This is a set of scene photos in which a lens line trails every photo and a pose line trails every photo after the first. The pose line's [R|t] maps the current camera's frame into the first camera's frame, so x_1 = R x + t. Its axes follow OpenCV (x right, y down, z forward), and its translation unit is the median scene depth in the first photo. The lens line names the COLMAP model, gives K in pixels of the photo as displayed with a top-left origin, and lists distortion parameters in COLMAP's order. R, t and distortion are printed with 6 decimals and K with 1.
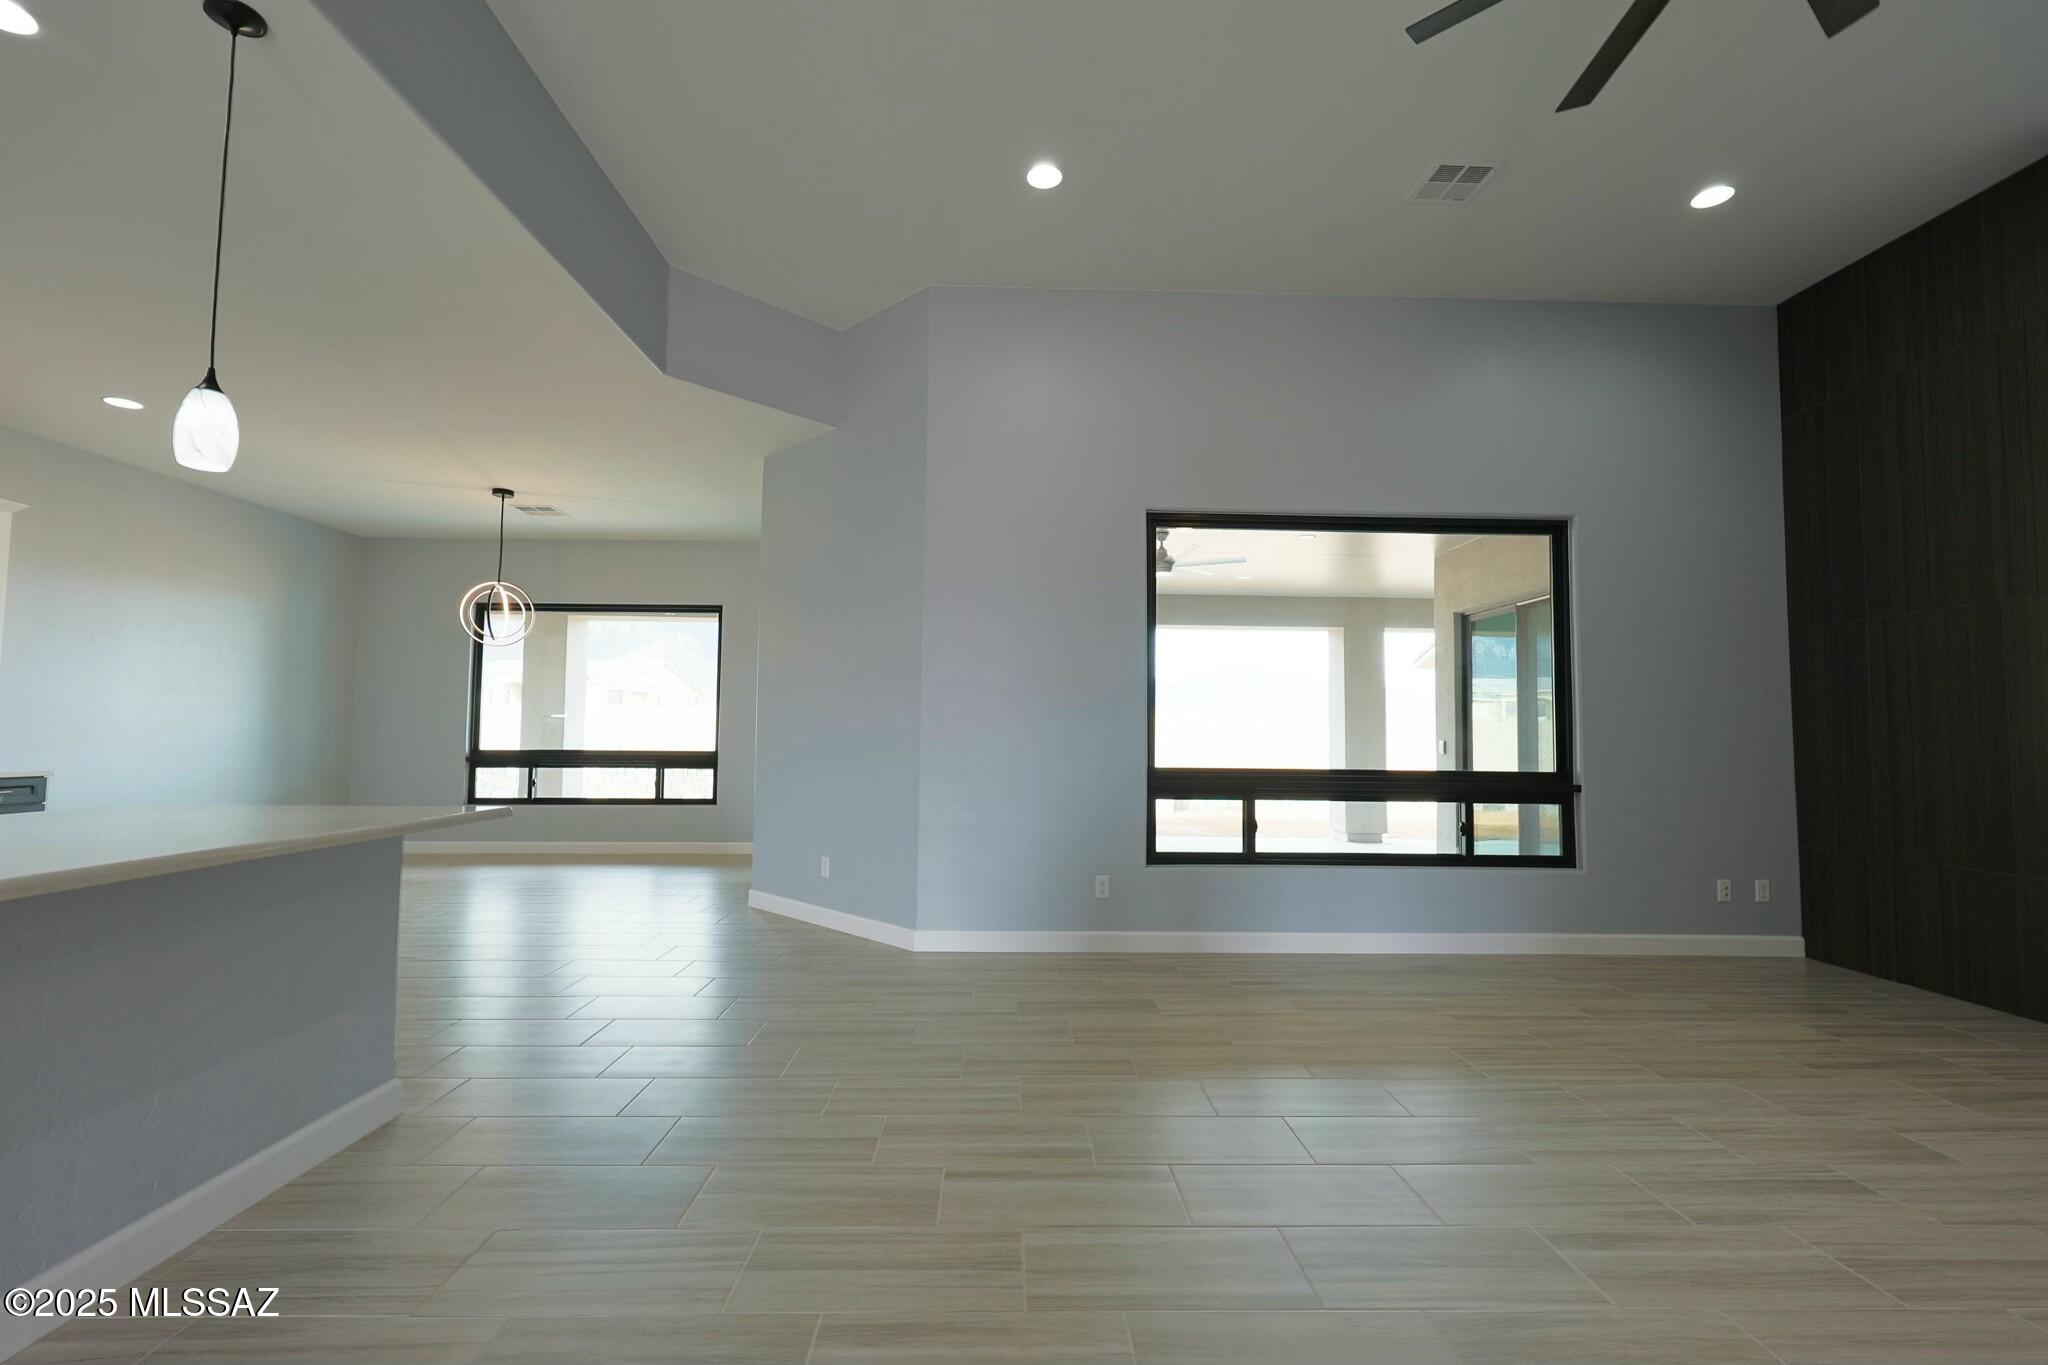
lens RADIAL K [[877.3, 0, 1023.8], [0, 877.3, 684.2], [0, 0, 1]] dist [0.001833, 0.000364]
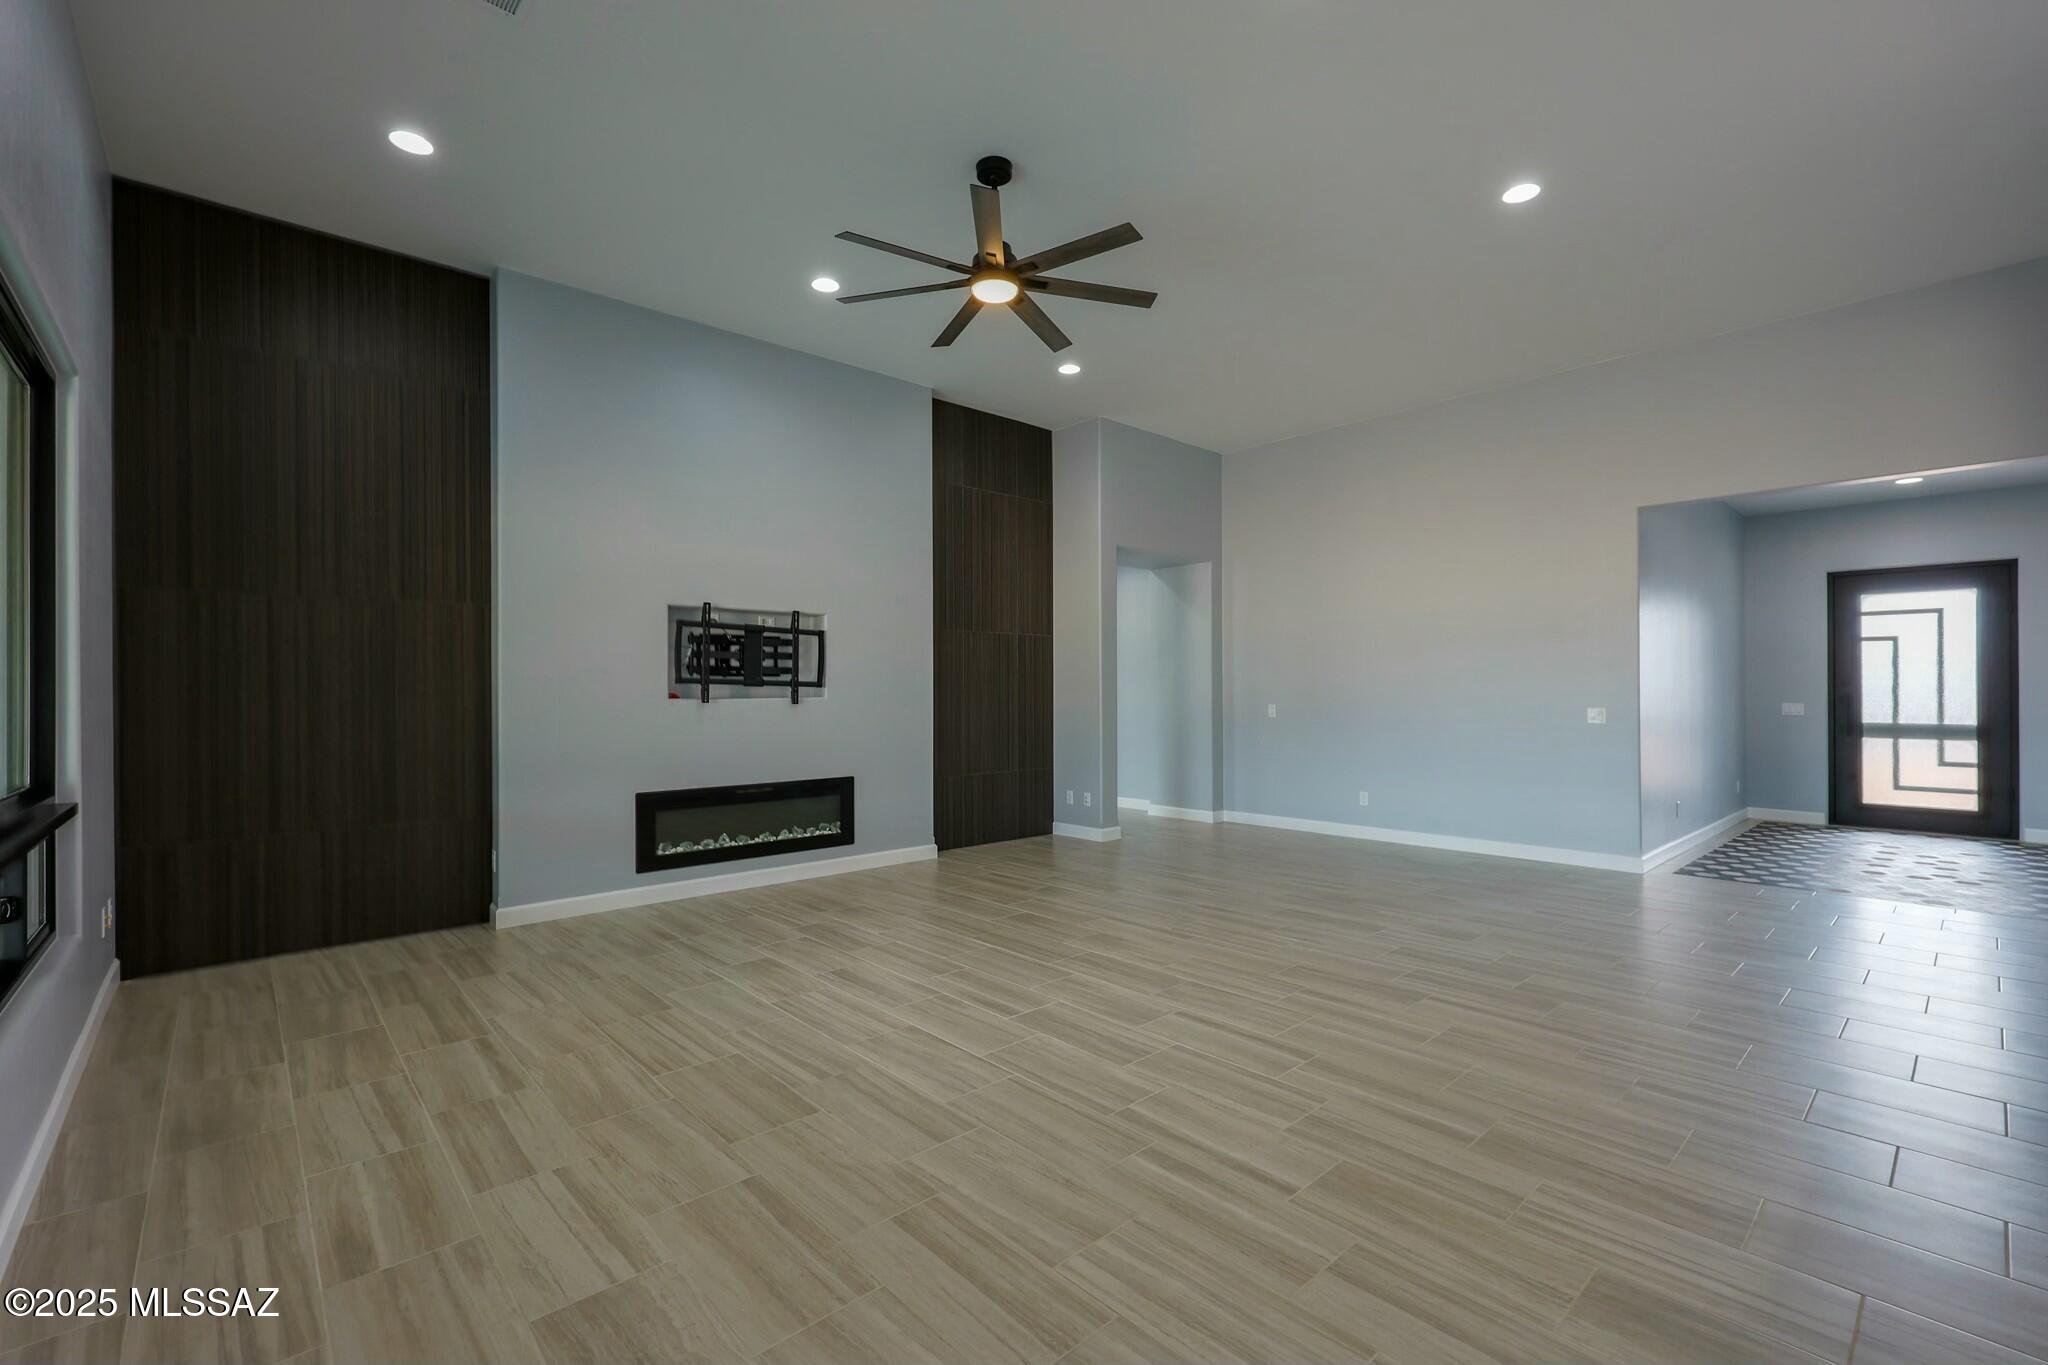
lens RADIAL K [[877.3, 0, 1027.5], [0, 877.3, 687.2], [0, 0, 1]] dist [0.001833, 0.000364]
pose [[-0.652973, -0.005980, 0.757357, -0.292399], [-0.047798, 0.998301, -0.033327, 0.018965], [-0.755871, -0.057962, -0.652150, 0.874168]]
